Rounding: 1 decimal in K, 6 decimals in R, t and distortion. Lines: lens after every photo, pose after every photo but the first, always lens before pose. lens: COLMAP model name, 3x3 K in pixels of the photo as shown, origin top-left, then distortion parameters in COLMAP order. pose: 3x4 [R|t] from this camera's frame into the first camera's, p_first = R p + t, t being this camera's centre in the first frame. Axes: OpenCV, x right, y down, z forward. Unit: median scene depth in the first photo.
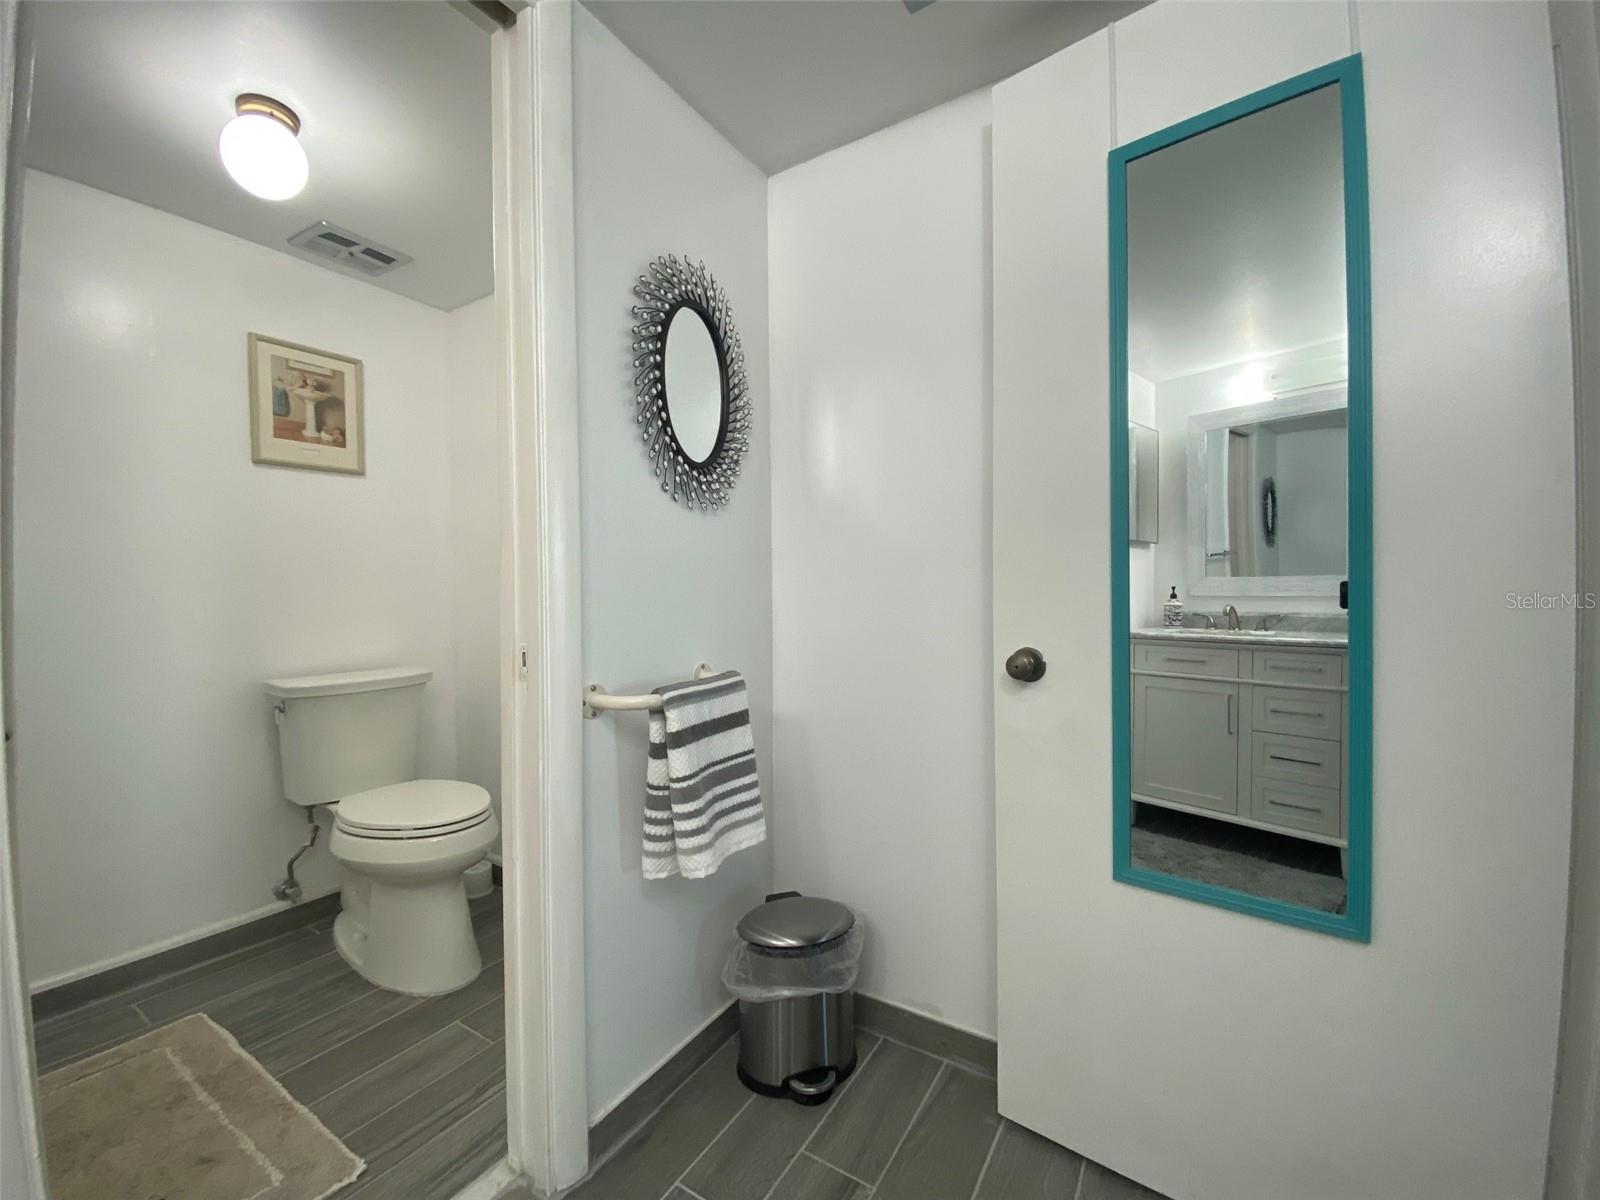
lens RADIAL K [[646.7, 0, 803.9], [0, 646.7, 603.7], [0, 0, 1]] dist [-0.000512, -0.012200]
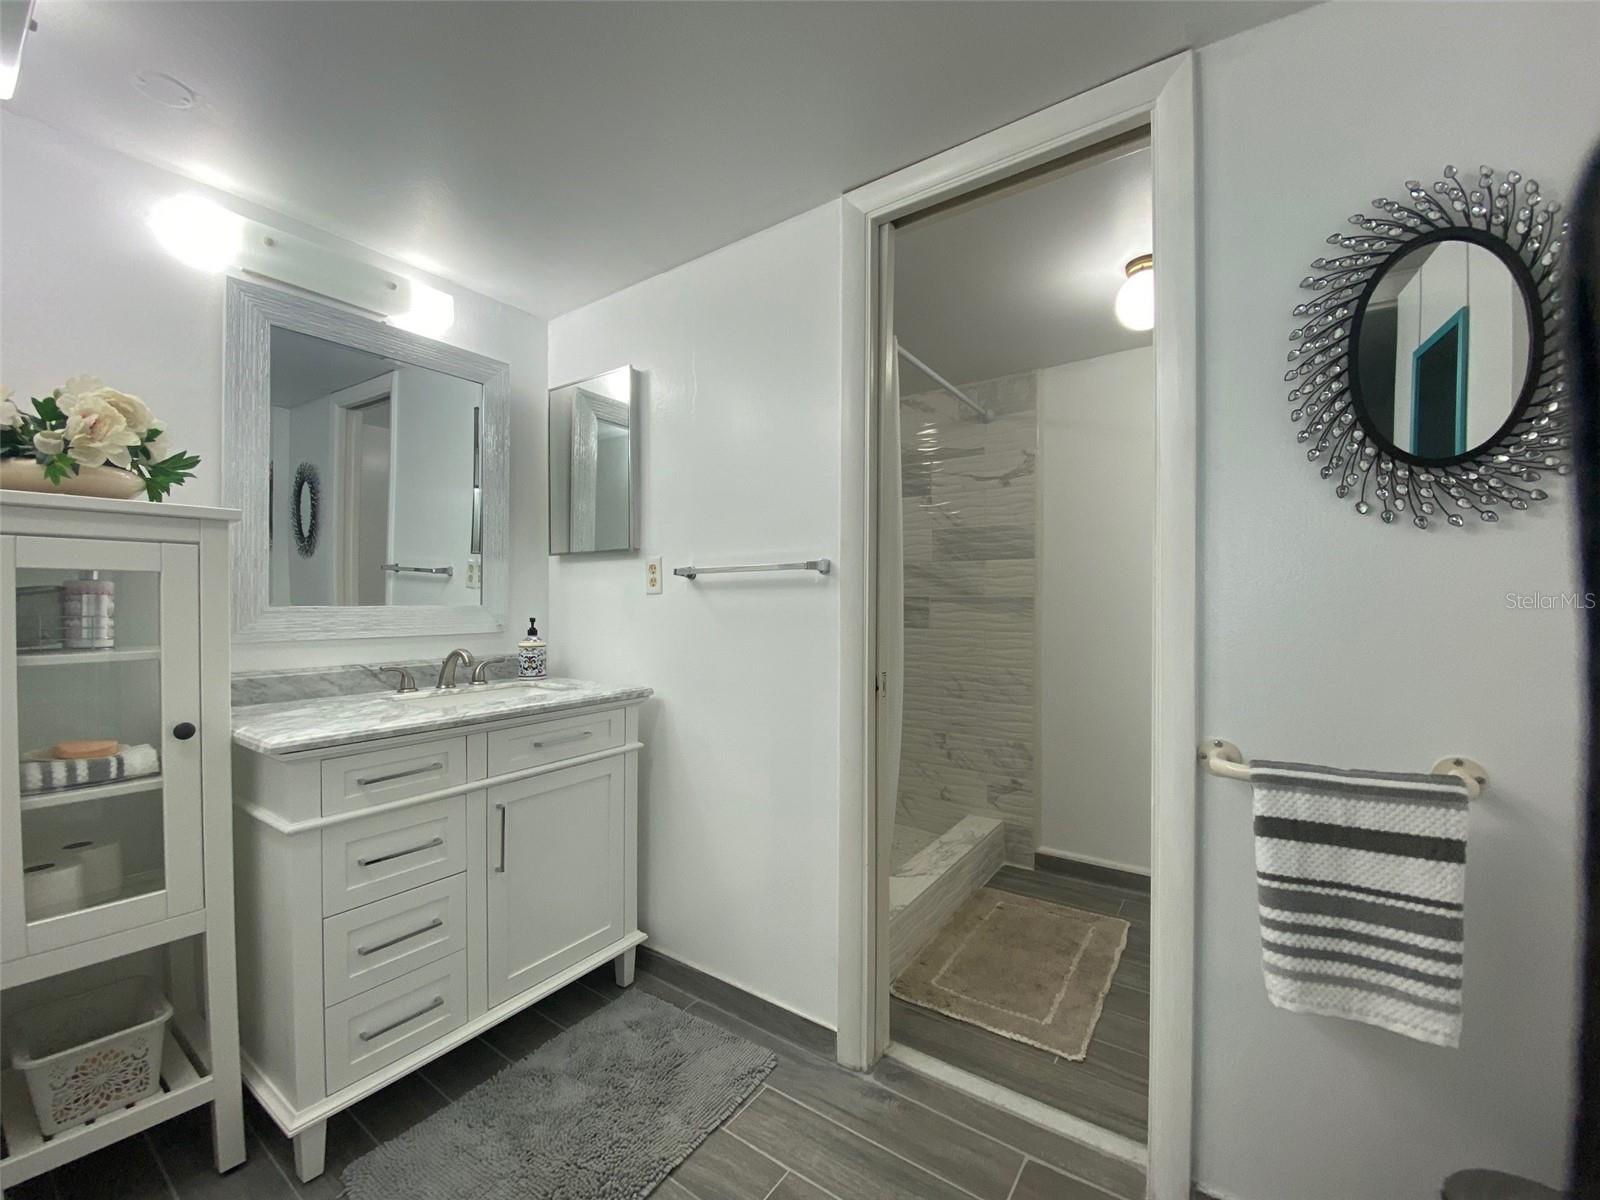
lens RADIAL K [[646.7, 0, 803.9], [0, 646.7, 603.7], [0, 0, 1]] dist [-0.000512, -0.012200]
pose [[-0.040878, 0.008907, -0.999124, 0.604988], [-0.018035, 0.999791, 0.009651, -0.069651], [0.999001, 0.018414, -0.040709, 0.400517]]
